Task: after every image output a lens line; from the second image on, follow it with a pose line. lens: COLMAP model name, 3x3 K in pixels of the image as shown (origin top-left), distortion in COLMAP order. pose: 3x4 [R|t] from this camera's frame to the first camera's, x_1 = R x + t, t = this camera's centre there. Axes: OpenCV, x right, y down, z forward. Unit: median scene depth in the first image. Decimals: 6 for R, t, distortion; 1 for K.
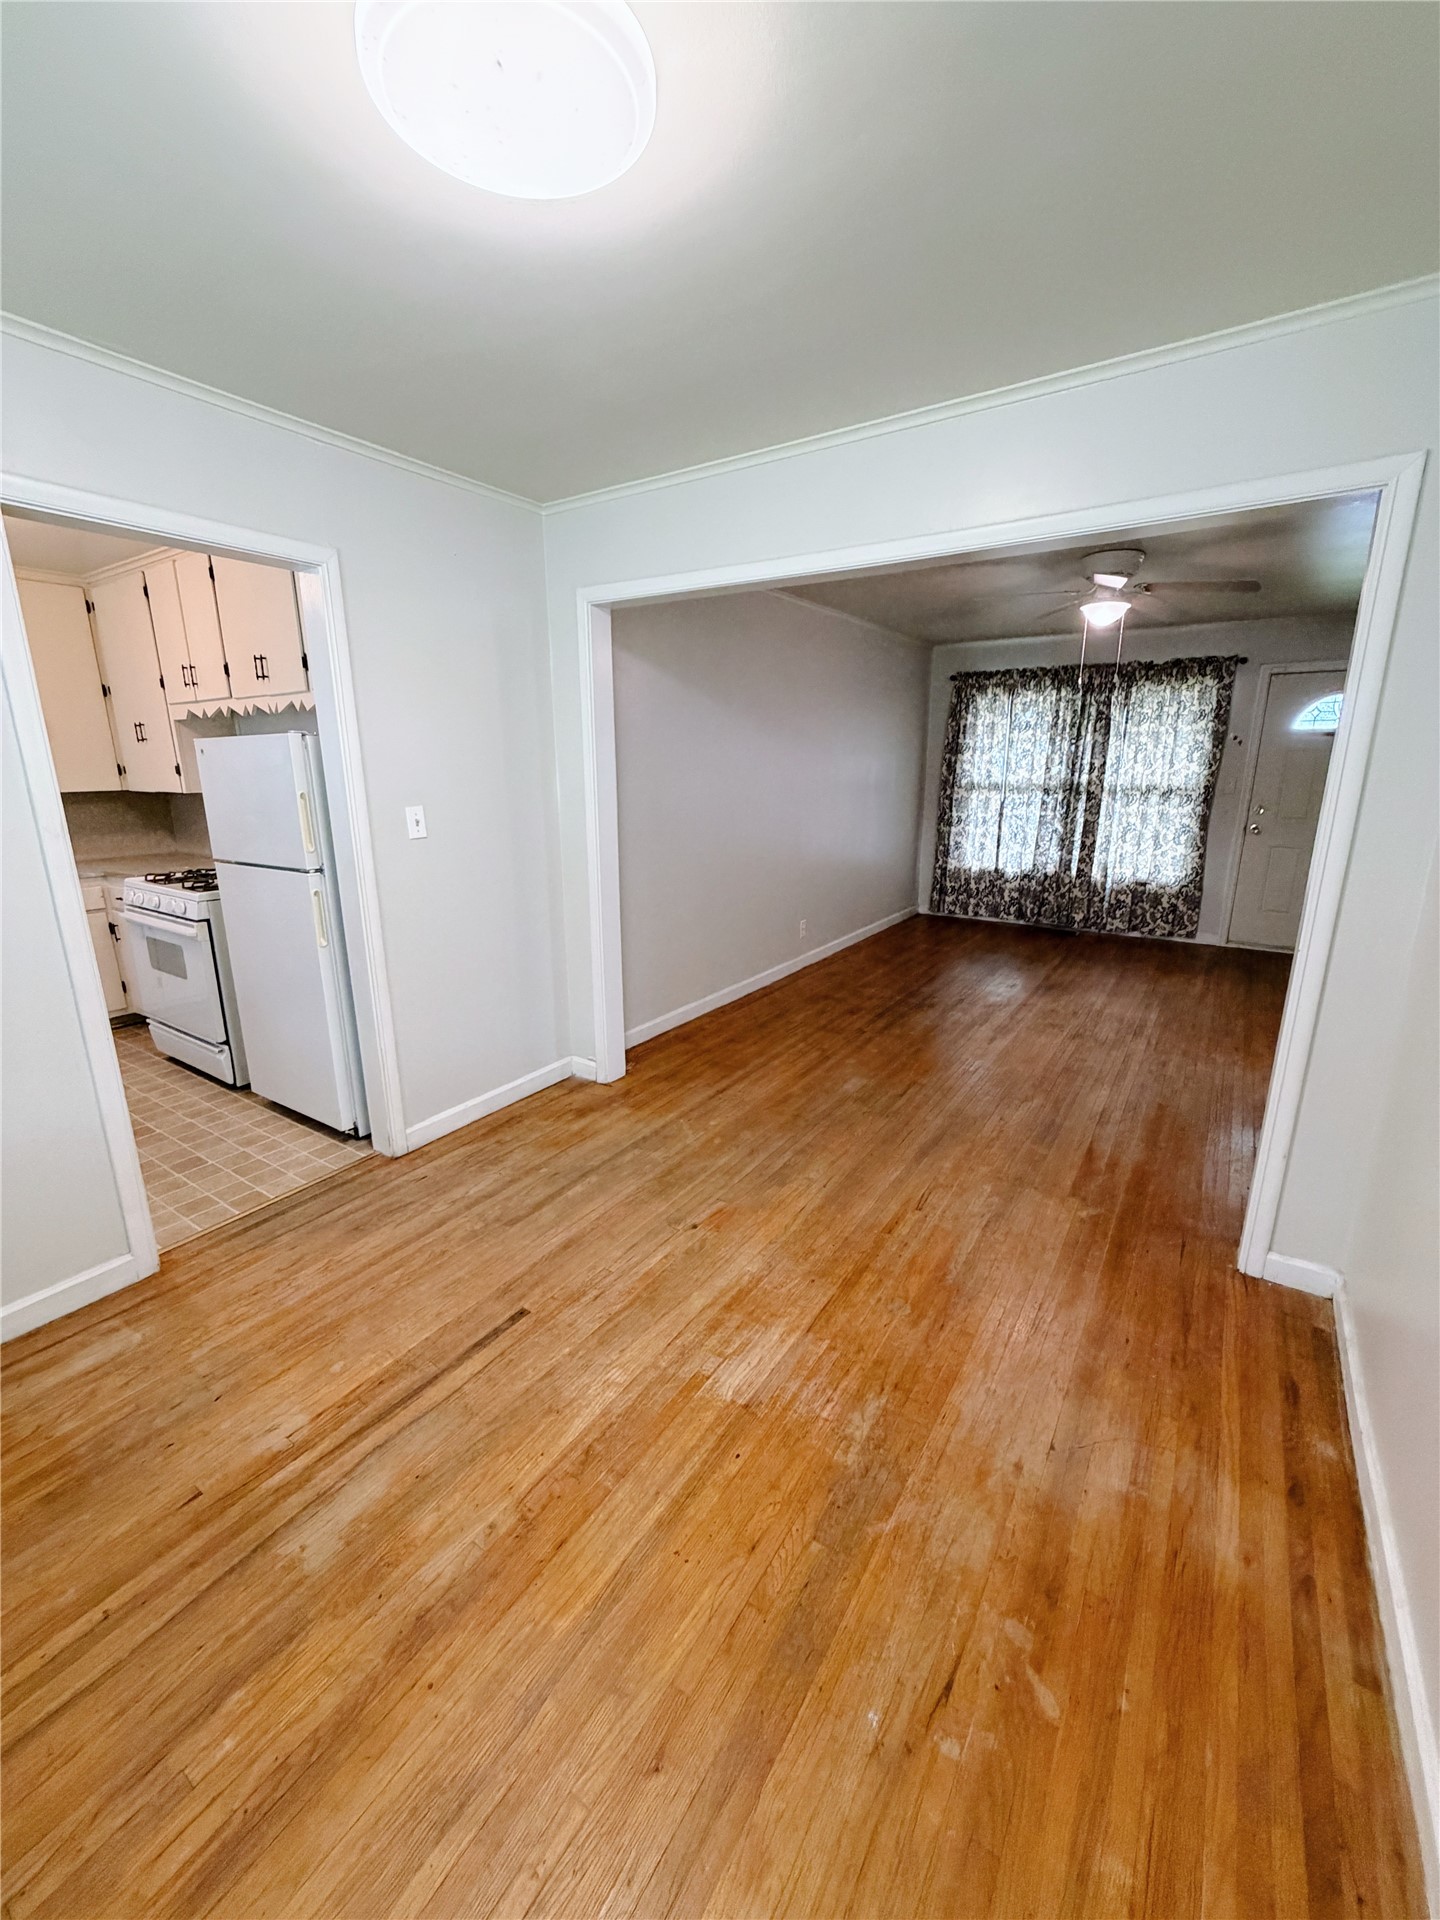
lens RADIAL K [[767.4, 0, 718.4], [0, 767.4, 953.6], [0, 0, 1]] dist [0.002419, -0.000871]
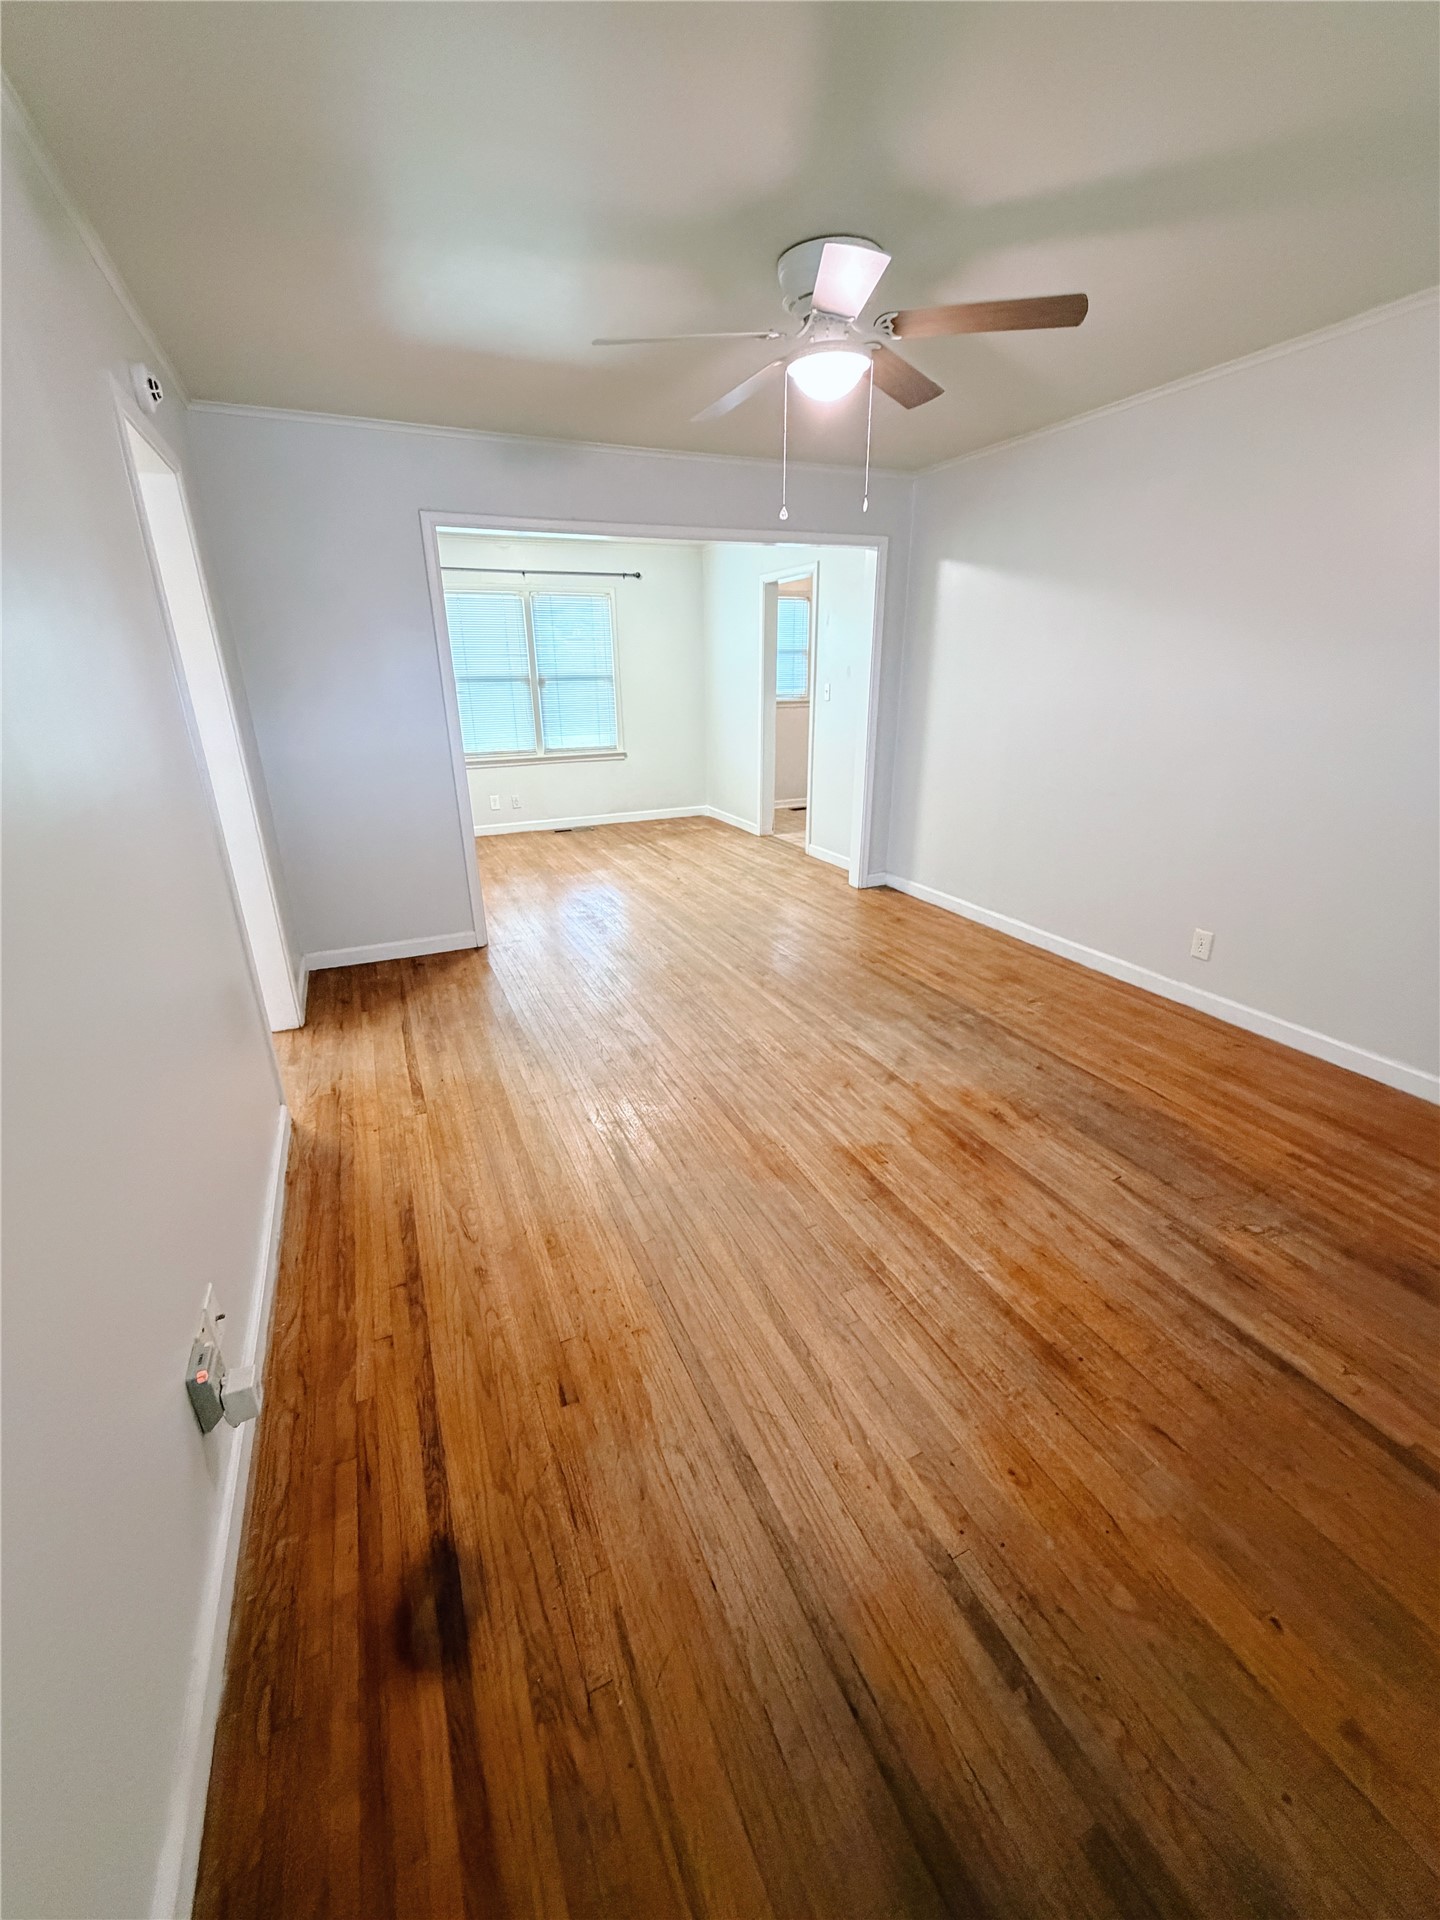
lens RADIAL K [[767.4, 0, 718.3], [0, 767.4, 958.7], [0, 0, 1]] dist [0.002419, -0.000871]
pose [[-0.524995, 0.312597, -0.791621, 0.692954], [-0.193585, 0.861873, 0.468721, -0.202582], [0.828798, 0.399322, -0.391965, 0.821414]]
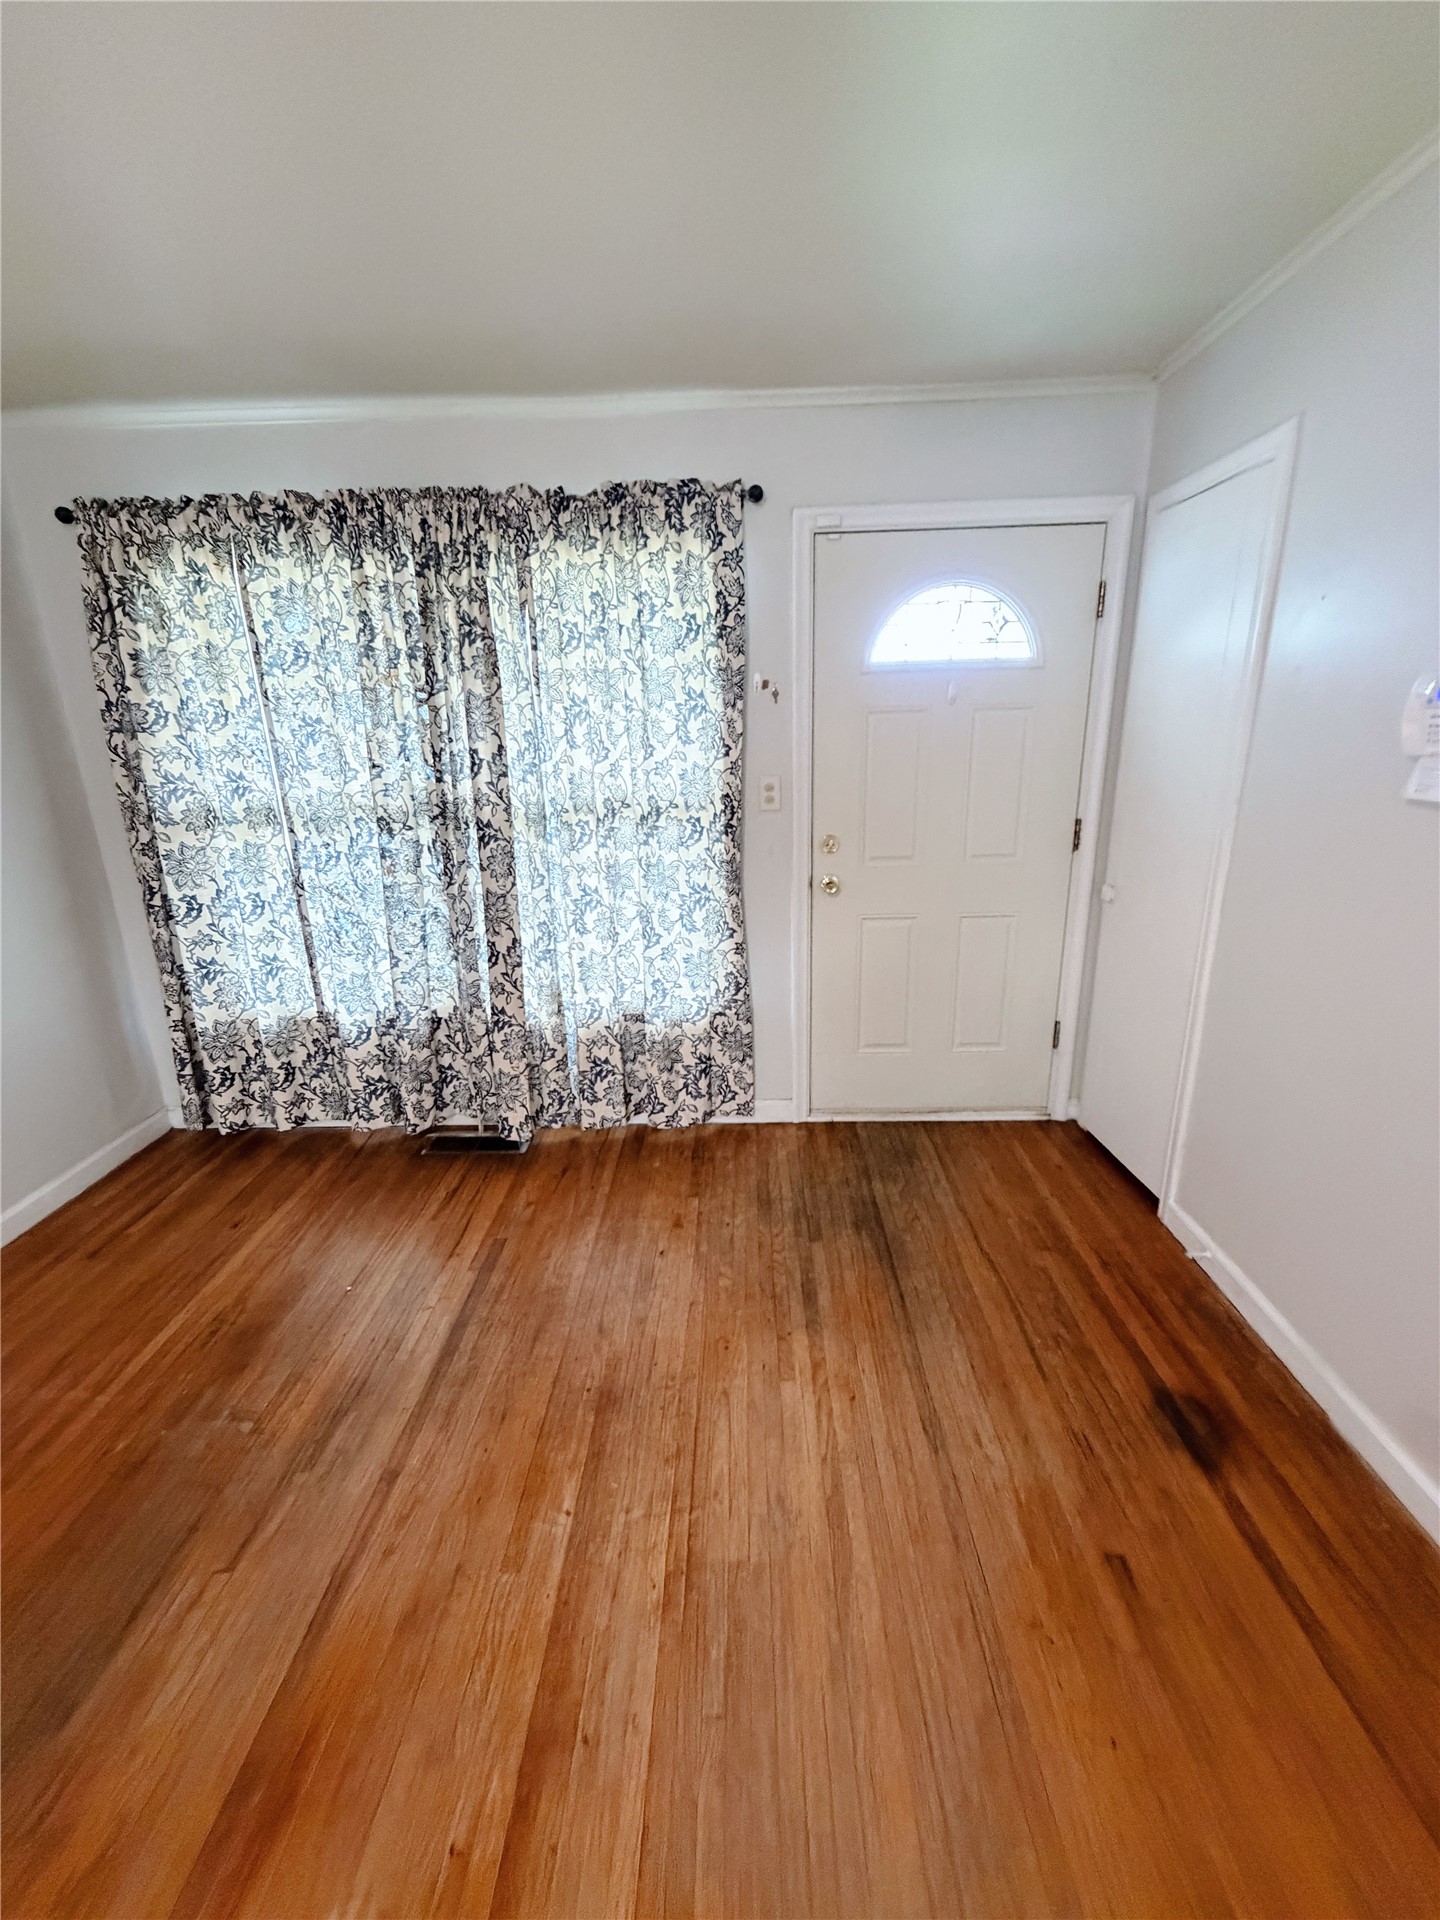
lens RADIAL K [[767.4, 0, 726.2], [0, 767.4, 953.9], [0, 0, 1]] dist [0.002419, -0.000871]
pose [[0.838031, -0.167133, 0.519394, 0.374235], [0.154525, 0.985657, 0.067847, -0.151592], [-0.523283, 0.023402, 0.851837, 0.598994]]
